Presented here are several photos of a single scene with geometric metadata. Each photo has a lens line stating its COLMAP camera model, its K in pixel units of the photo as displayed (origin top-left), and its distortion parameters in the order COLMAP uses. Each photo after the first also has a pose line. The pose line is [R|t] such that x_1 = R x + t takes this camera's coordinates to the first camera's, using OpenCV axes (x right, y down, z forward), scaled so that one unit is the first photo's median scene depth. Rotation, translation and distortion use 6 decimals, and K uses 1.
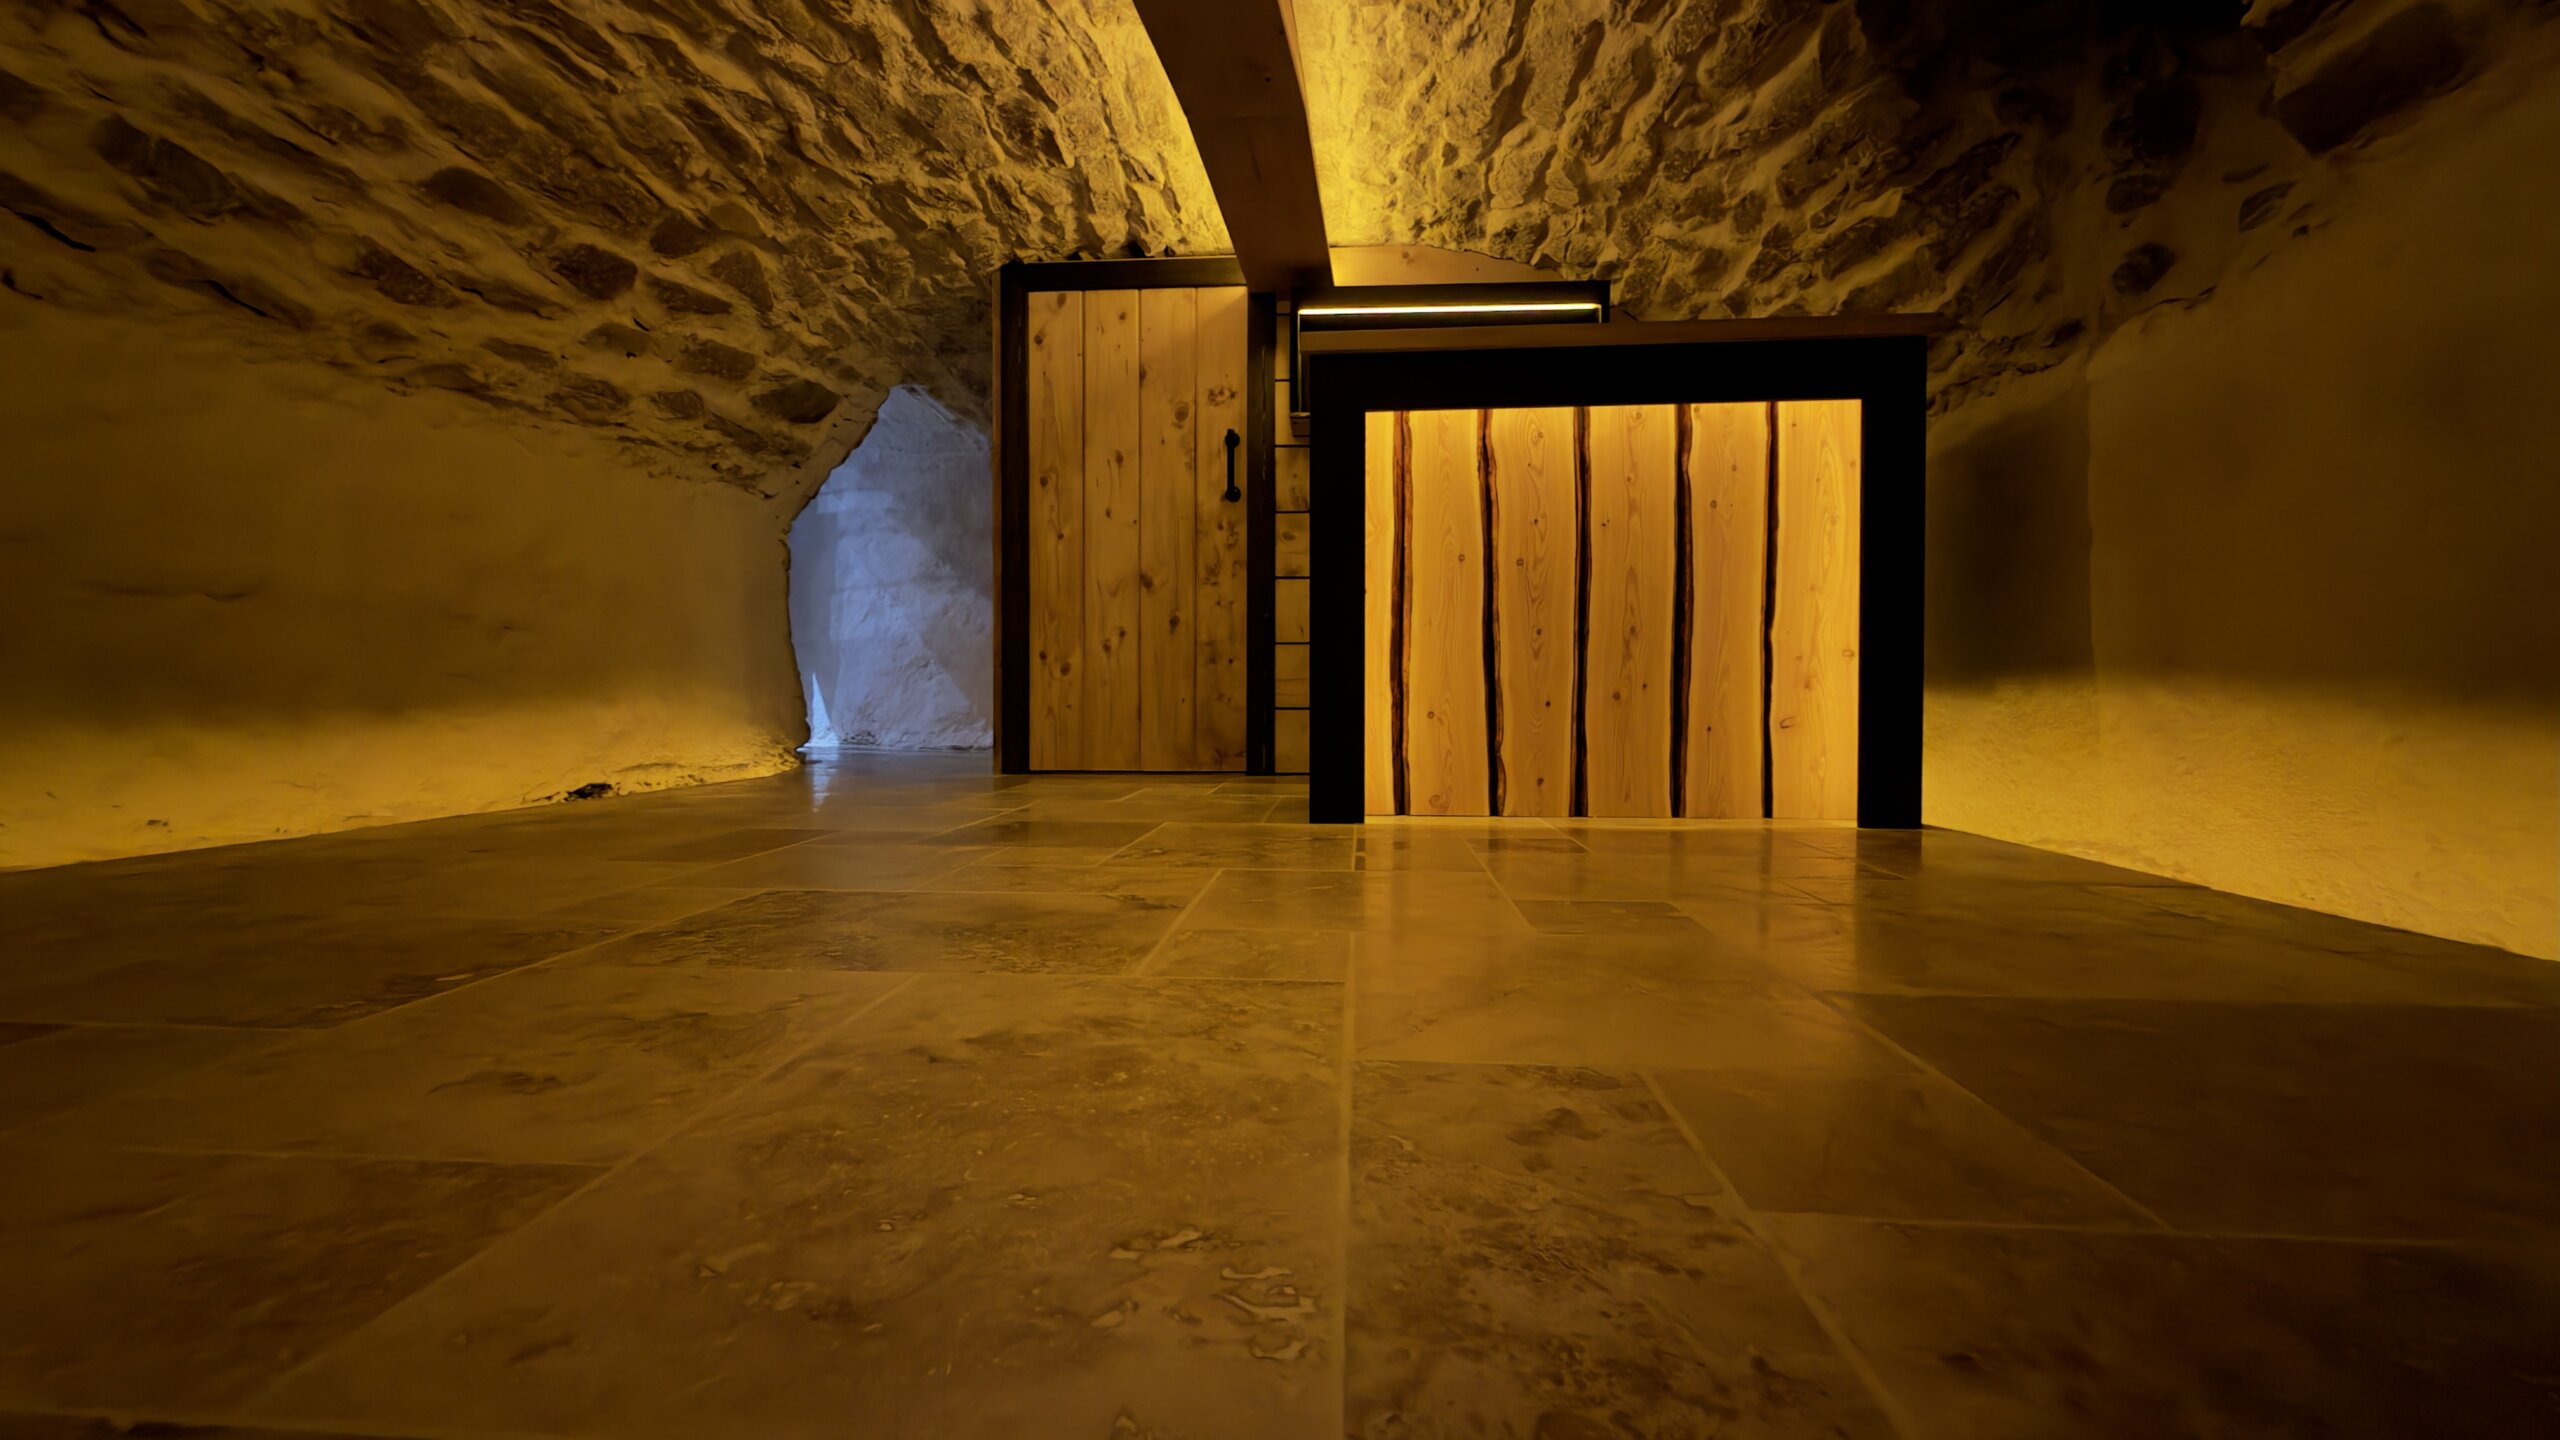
lens RADIAL K [[1016.1, 0, 1270.1], [0, 1016.1, 724.6], [0, 0, 1]] dist [-0.002844, 0.000518]
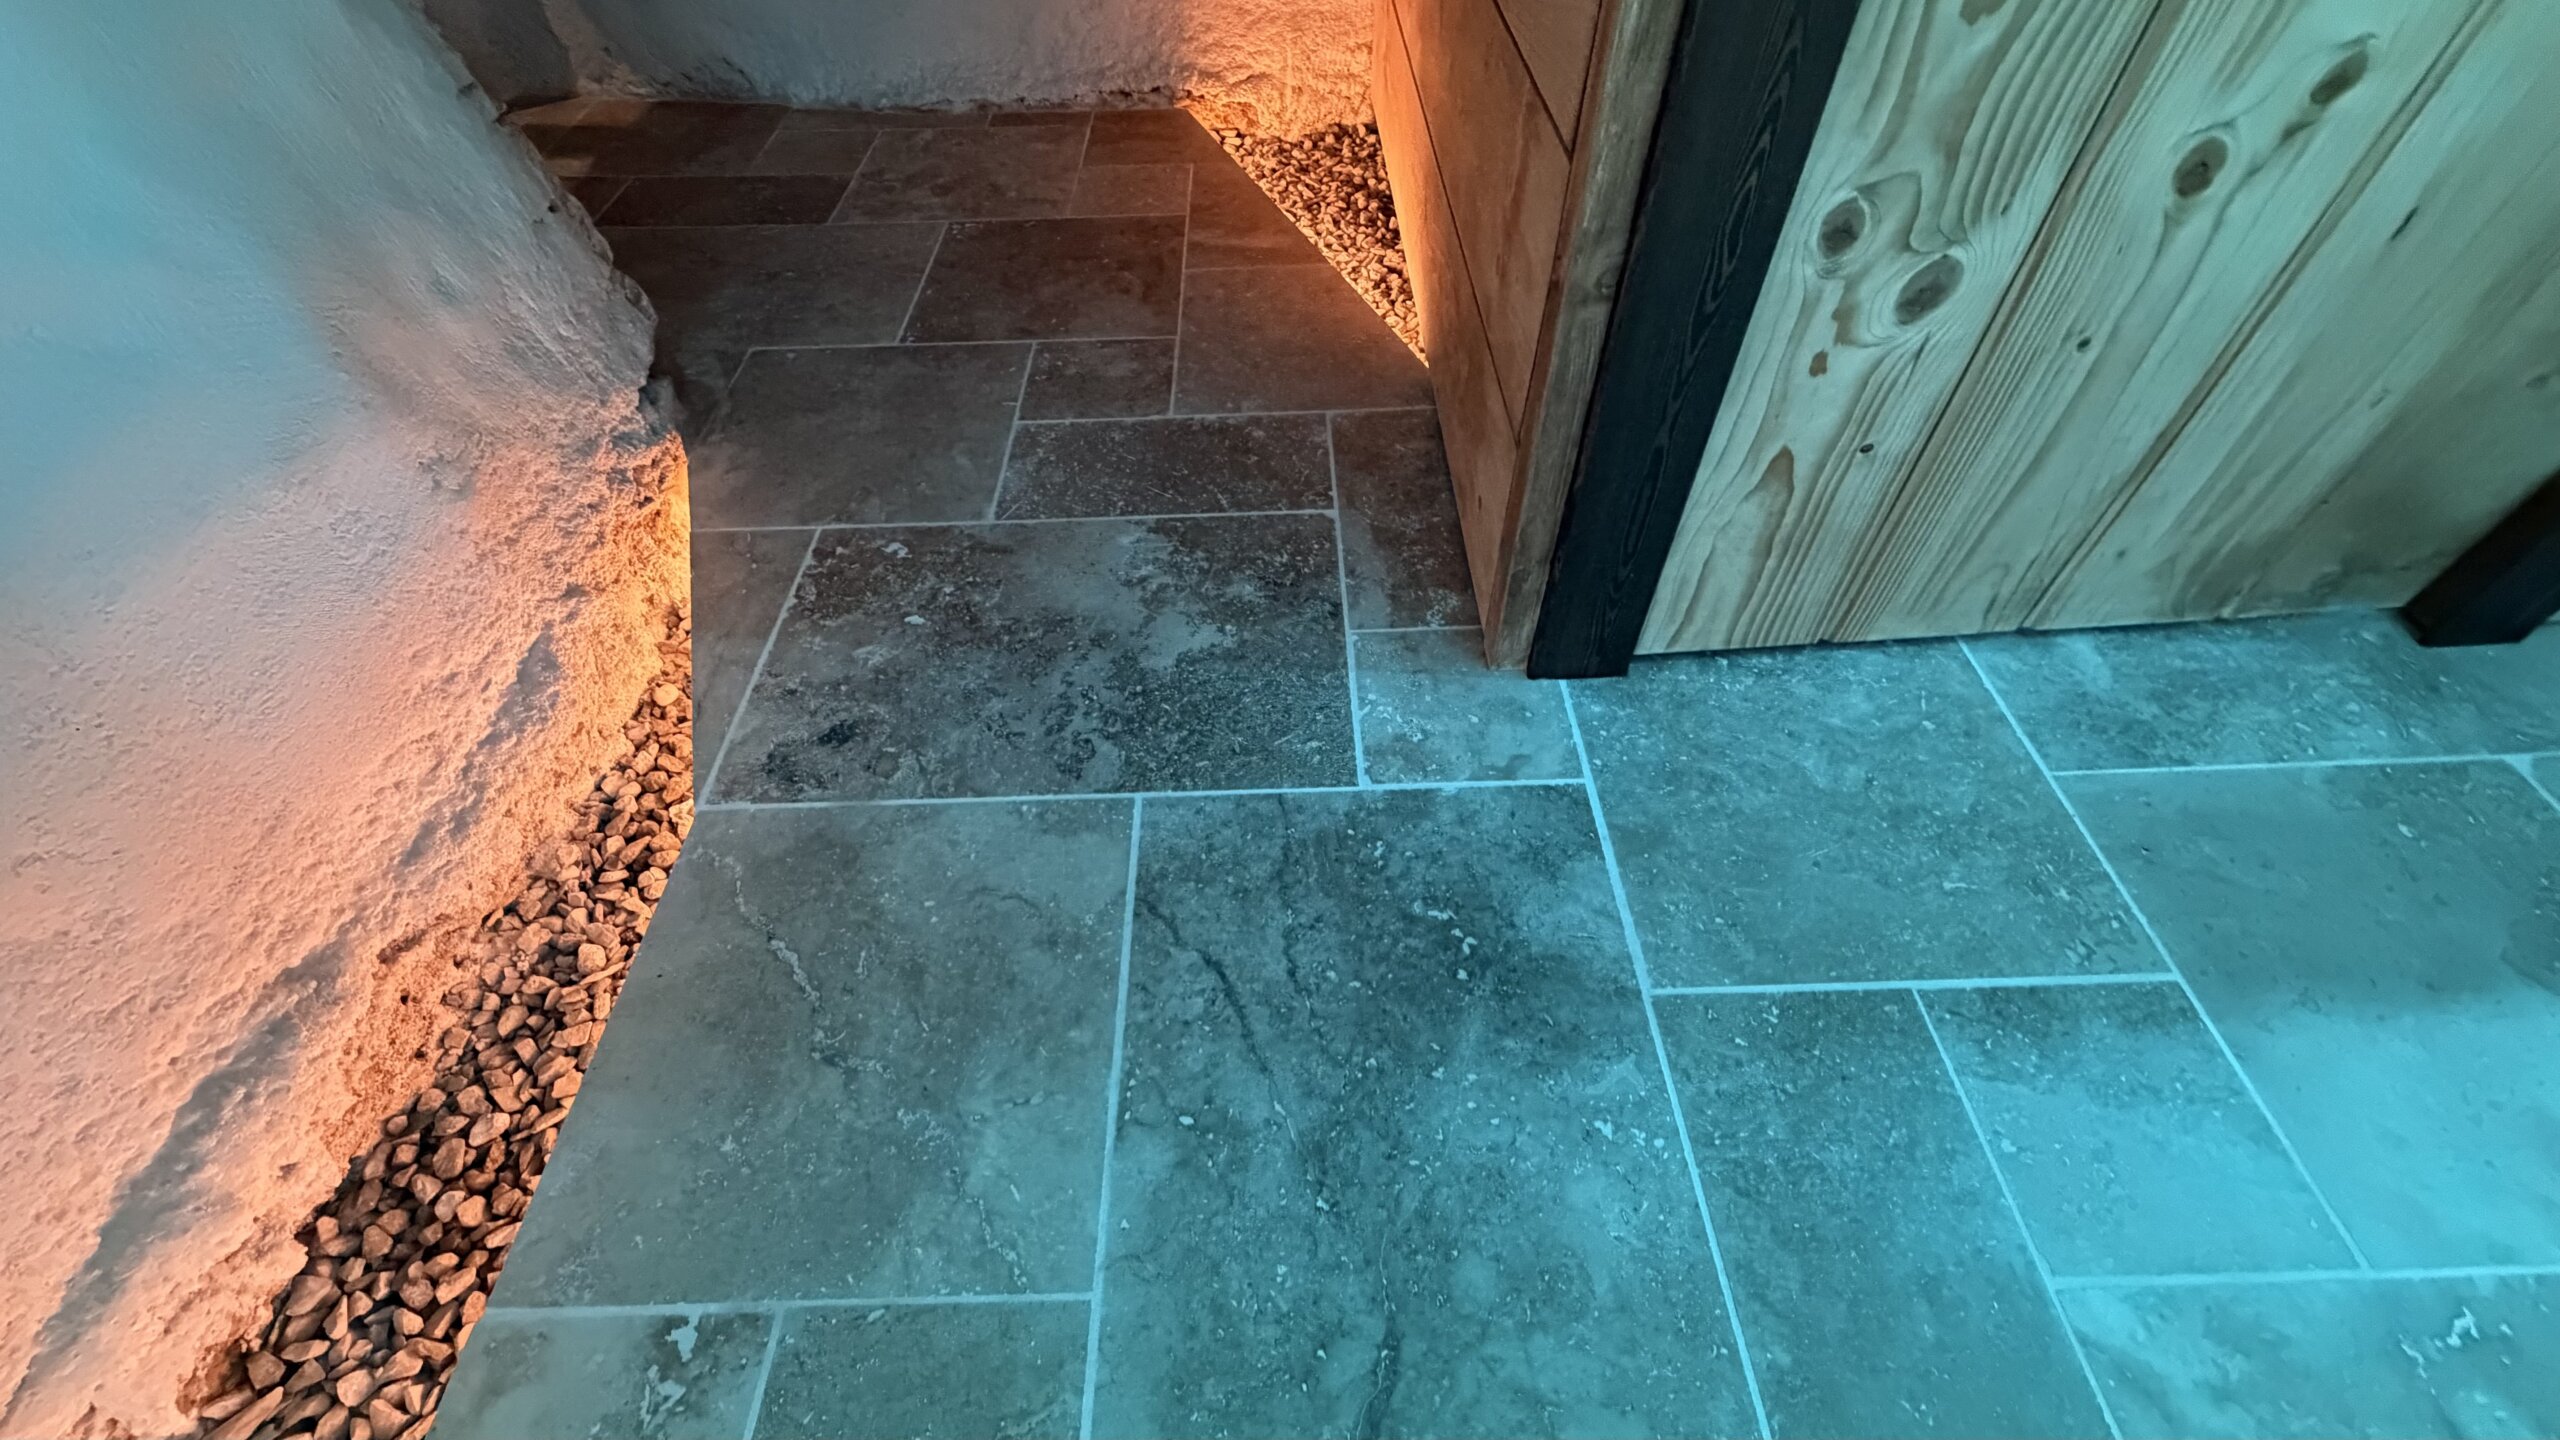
lens RADIAL K [[1016.1, 0, 1259.0], [0, 1016.1, 709.7], [0, 0, 1]] dist [-0.002844, 0.000518]
pose [[0.994747, -0.093364, 0.041977, -0.509937], [0.031536, 0.669625, 0.742030, -0.221644], [-0.097388, -0.736808, 0.669052, 1.187871]]
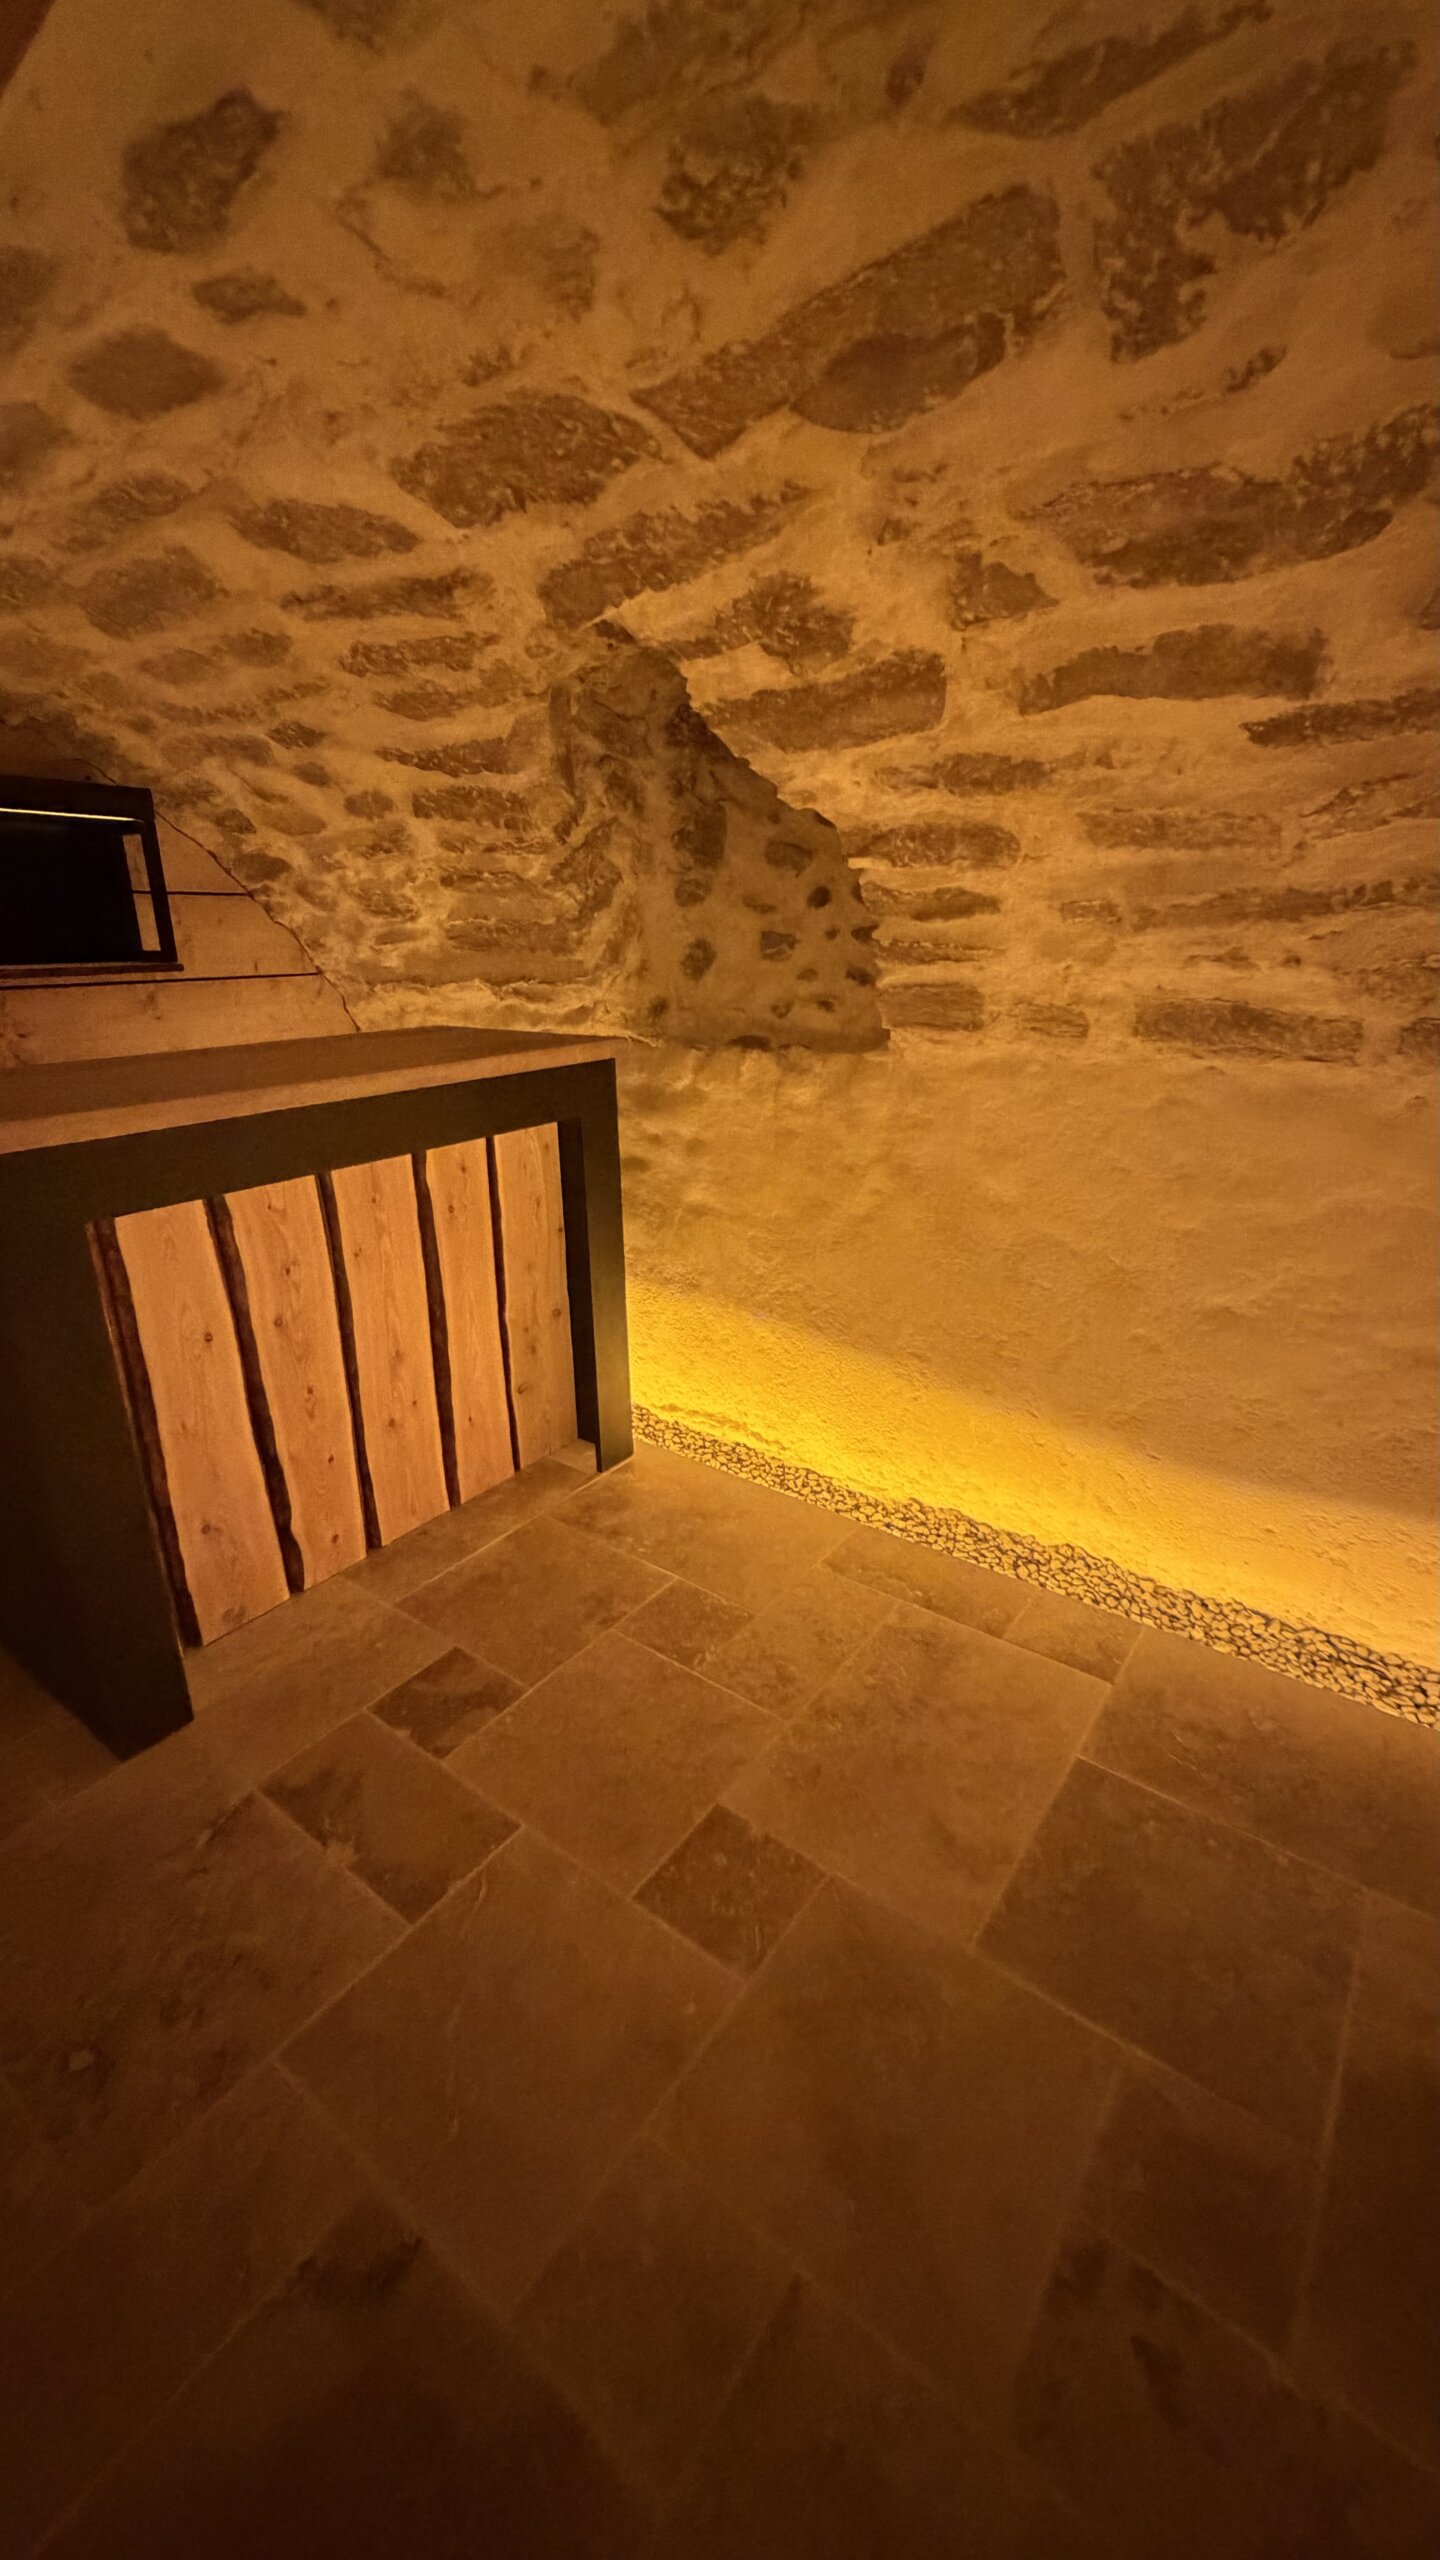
lens RADIAL K [[1016.1, 0, 720.4], [0, 1016.1, 1274.0], [0, 0, 1]] dist [-0.002844, 0.000518]
pose [[0.525021, -0.279812, 0.803777, -0.203599], [0.029485, 0.949823, 0.311394, -0.411791], [-0.850578, -0.139789, 0.506927, 0.256007]]
